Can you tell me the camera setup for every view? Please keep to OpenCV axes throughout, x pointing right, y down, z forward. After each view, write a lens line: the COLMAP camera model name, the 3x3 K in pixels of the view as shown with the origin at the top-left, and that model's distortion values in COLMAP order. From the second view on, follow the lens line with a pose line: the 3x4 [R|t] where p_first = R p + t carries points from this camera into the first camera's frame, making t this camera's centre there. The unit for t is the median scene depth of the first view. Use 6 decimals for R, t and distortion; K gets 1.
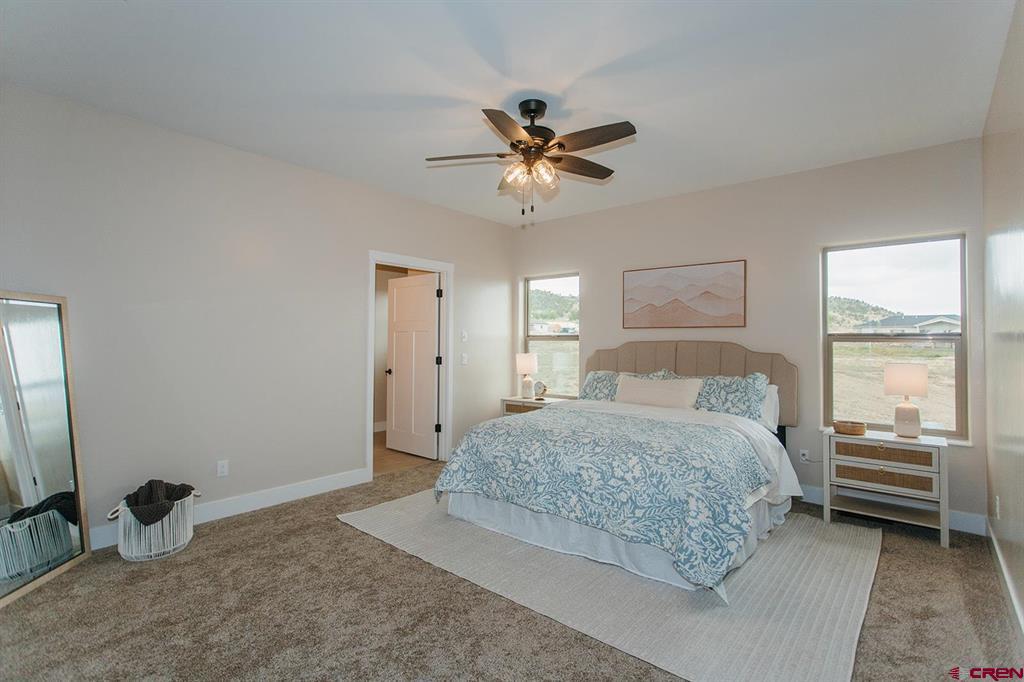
lens RADIAL K [[489.0, 0, 514.1], [0, 489.0, 336.8], [0, 0, 1]] dist [0.004031, -0.000180]
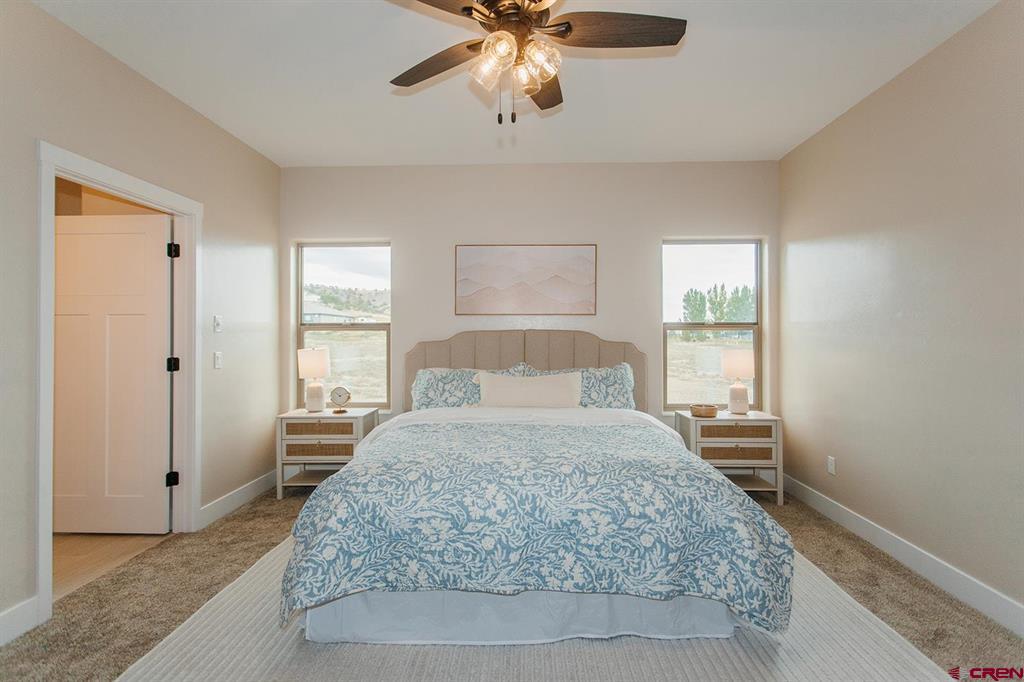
lens RADIAL K [[489.0, 0, 511.1], [0, 489.0, 332.8], [0, 0, 1]] dist [0.004031, -0.000180]
pose [[0.784572, -0.004409, 0.620022, -0.334186], [-0.000750, 0.999967, 0.008059, 0.009255], [-0.620037, -0.006788, 0.784543, 0.475535]]
